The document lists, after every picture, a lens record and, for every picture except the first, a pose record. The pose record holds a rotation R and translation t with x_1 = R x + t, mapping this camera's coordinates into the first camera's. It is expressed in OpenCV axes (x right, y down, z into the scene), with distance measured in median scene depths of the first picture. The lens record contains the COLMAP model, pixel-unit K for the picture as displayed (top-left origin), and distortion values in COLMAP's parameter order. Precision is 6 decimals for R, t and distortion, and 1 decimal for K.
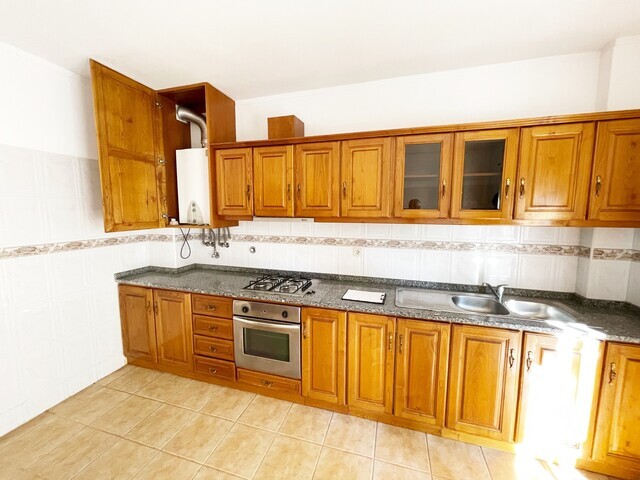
lens RADIAL K [[258.9, 0, 319.4], [0, 258.9, 238.2], [0, 0, 1]] dist [-0.008311, 0.001973]
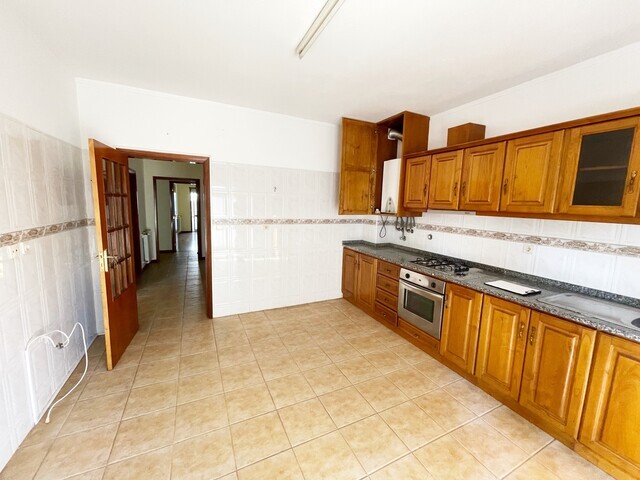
lens RADIAL K [[258.9, 0, 319.7], [0, 258.9, 238.3], [0, 0, 1]] dist [-0.008311, 0.001973]
pose [[0.669997, 0.115196, -0.733372, 0.385171], [-0.105882, 0.992616, 0.059185, 0.045999], [0.734774, 0.037997, 0.677247, -0.278442]]
